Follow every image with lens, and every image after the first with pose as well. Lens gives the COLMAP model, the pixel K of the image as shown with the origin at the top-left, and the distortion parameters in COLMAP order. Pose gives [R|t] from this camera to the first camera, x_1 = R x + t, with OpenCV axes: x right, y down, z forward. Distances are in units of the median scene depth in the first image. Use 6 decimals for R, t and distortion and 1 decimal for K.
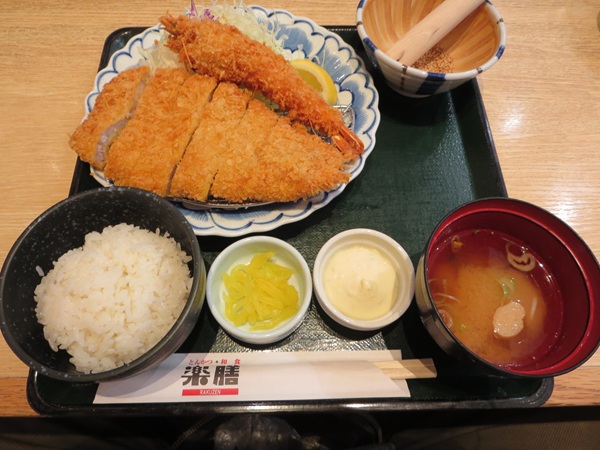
lens RADIAL K [[429.7, 0, 299.1], [0, 429.7, 225.4], [0, 0, 1]] dist [-0.008876, -0.001050]
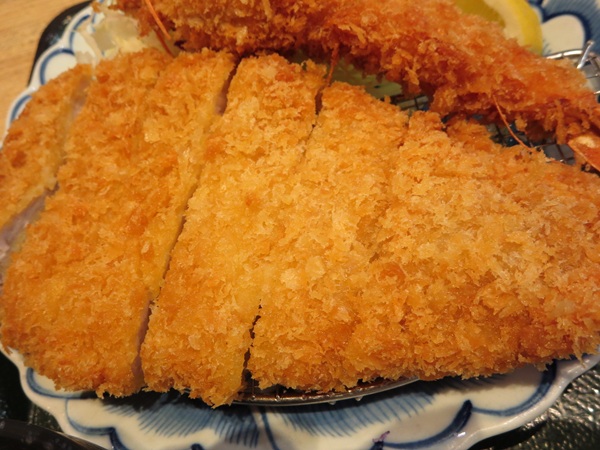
lens RADIAL K [[537.2, 0, 299.1], [0, 537.2, 224.2], [0, 0, 1]] dist [-0.075735, -0.000943]
pose [[0.962753, -0.157498, -0.219775, -0.052241], [0.150256, 0.987412, -0.049396, -0.156768], [0.224789, 0.014534, 0.974299, 0.554174]]
